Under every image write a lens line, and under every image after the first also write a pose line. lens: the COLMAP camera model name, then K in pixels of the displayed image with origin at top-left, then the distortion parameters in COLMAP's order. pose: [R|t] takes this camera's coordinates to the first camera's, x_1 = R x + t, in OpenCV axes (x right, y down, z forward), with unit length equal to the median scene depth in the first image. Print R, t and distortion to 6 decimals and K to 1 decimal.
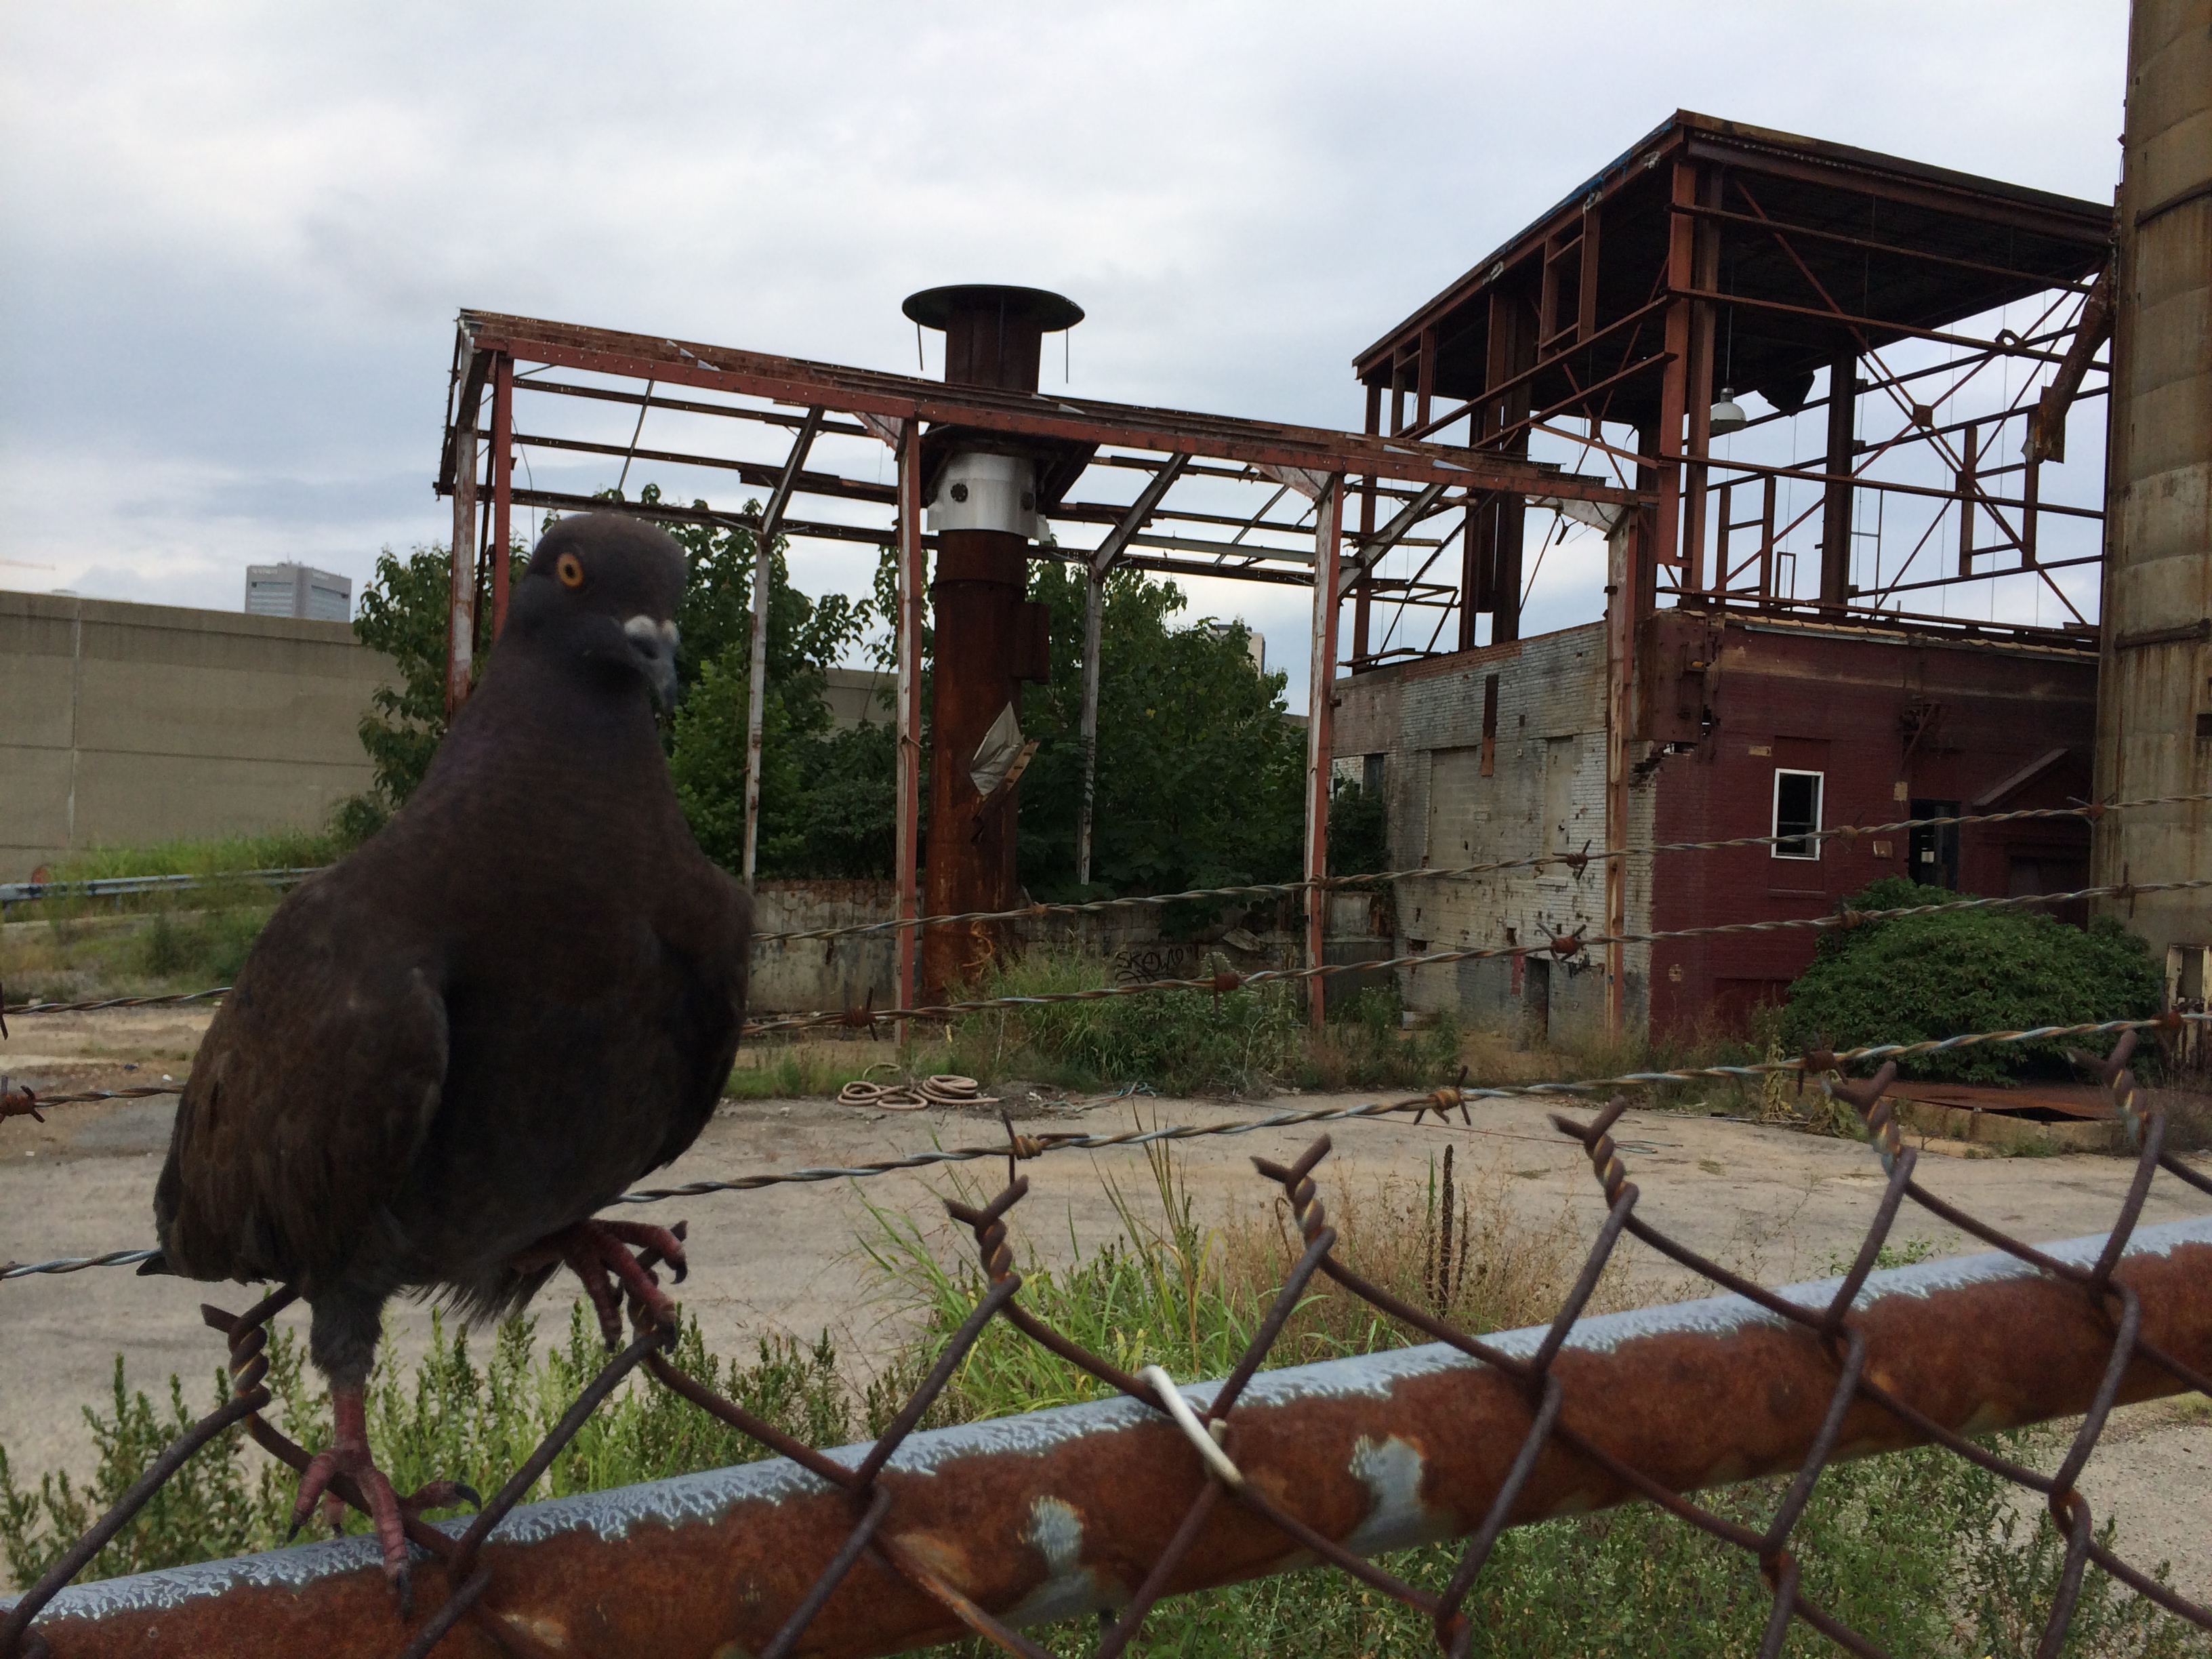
lens RADIAL K [[1939.3, 0, 1105.4], [0, 1939.3, 841.4], [0, 0, 1]] dist [0.089612, -0.125831]
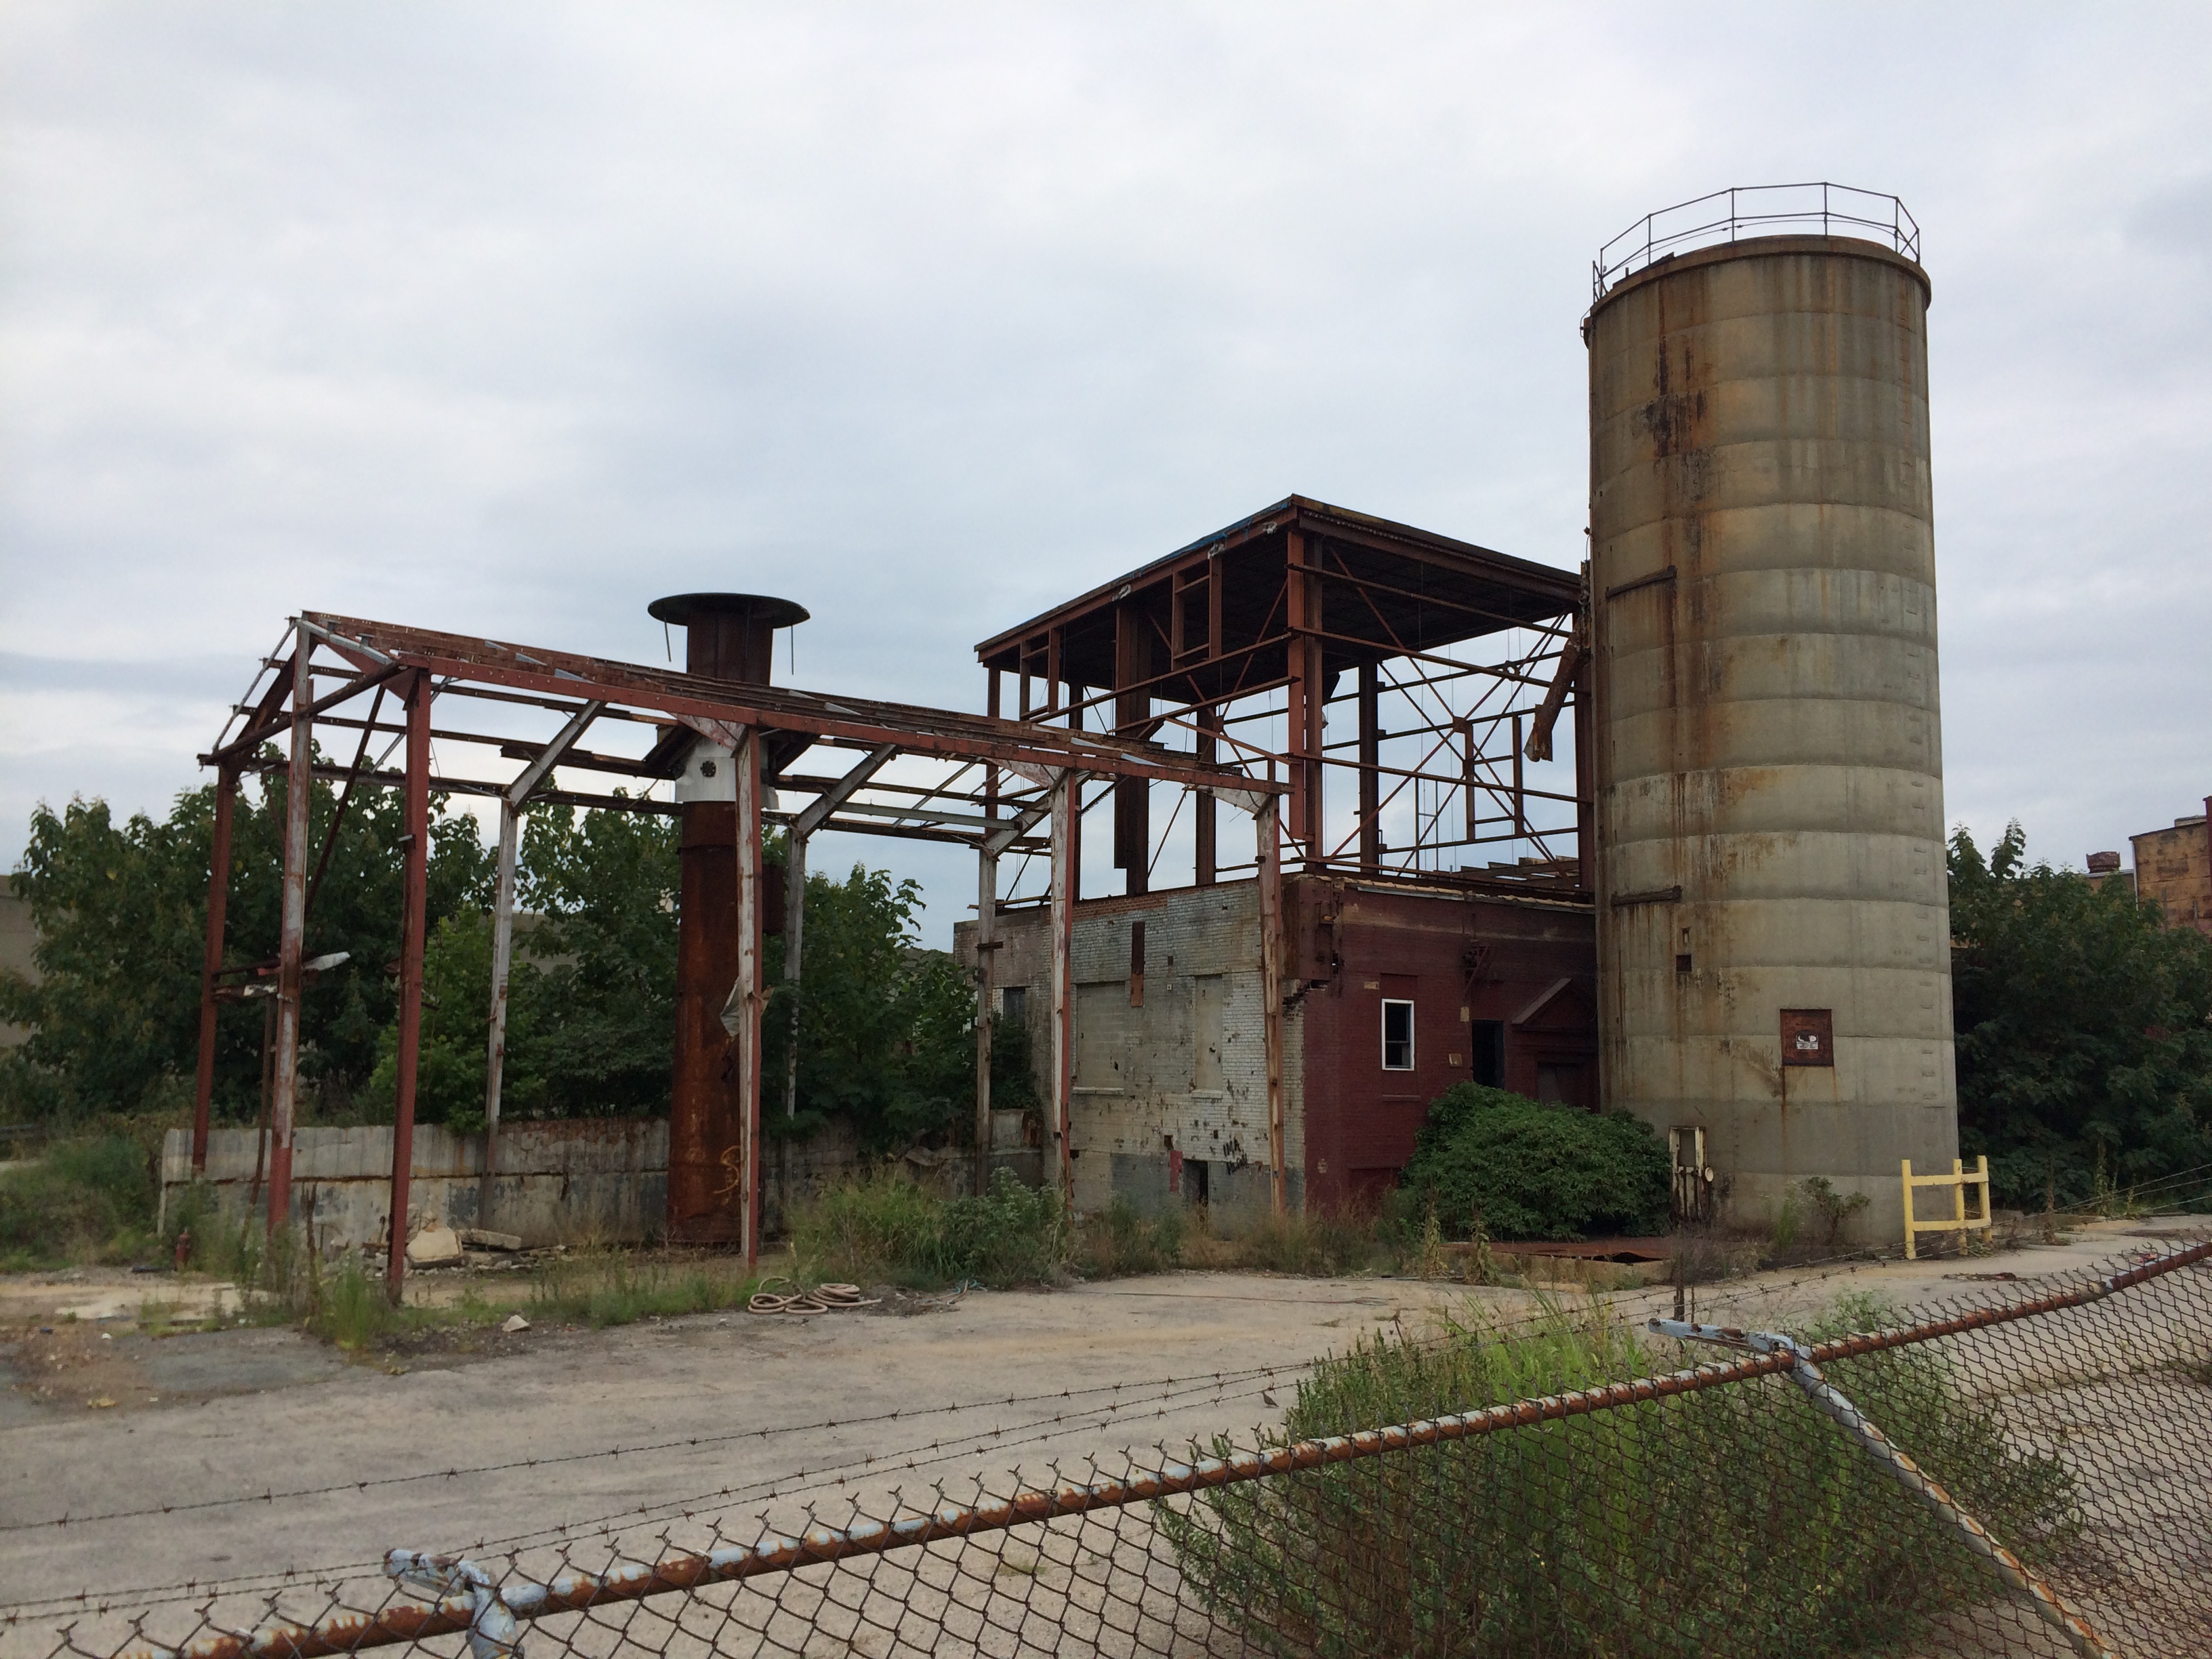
lens RADIAL K [[1939.3, 0, 1124.5], [0, 1939.3, 833.8], [0, 0, 1]] dist [0.089612, -0.125831]
pose [[0.949571, 0.003867, 0.313527, -0.208188], [0.030970, 0.993878, -0.106056, -0.014553], [-0.312017, 0.110418, 0.943638, -0.148858]]
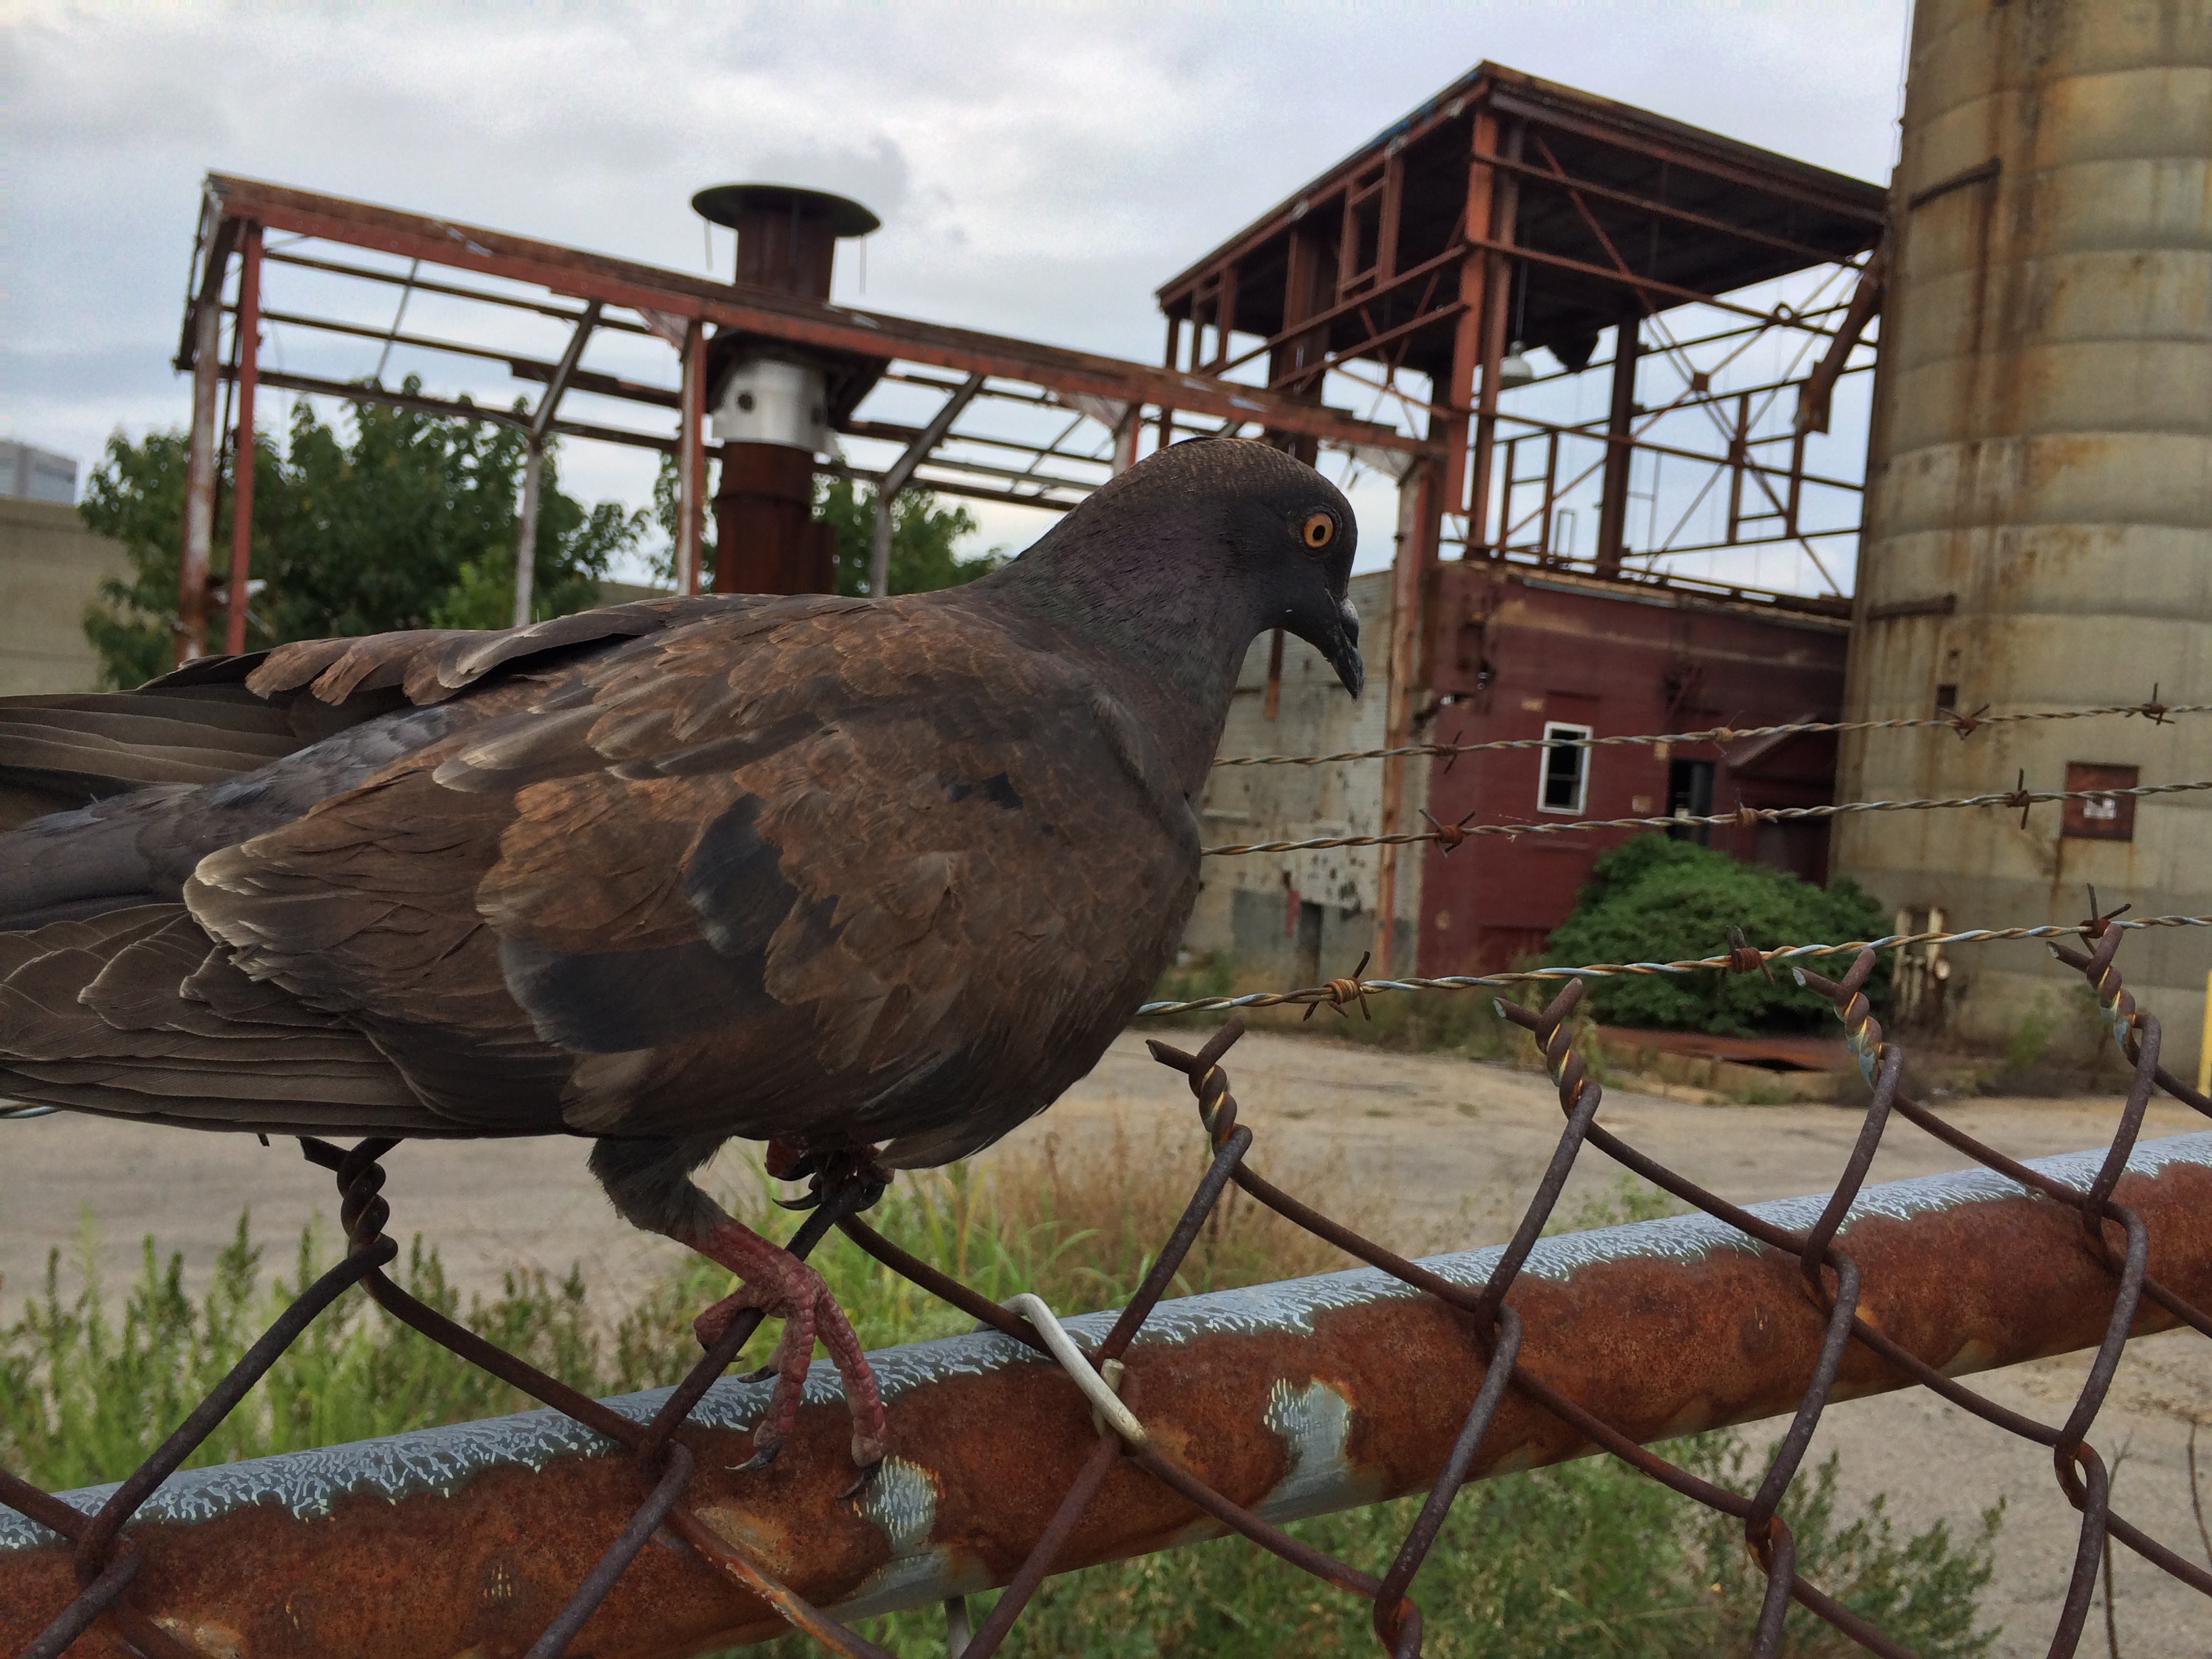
lens RADIAL K [[1939.3, 0, 1106.1], [0, 1939.3, 859.3], [0, 0, 1]] dist [0.089612, -0.125831]
pose [[0.992835, 0.031809, 0.115180, -0.001890], [-0.036530, 0.998567, 0.039114, 0.002783], [-0.113771, -0.043041, 0.992574, 0.009979]]
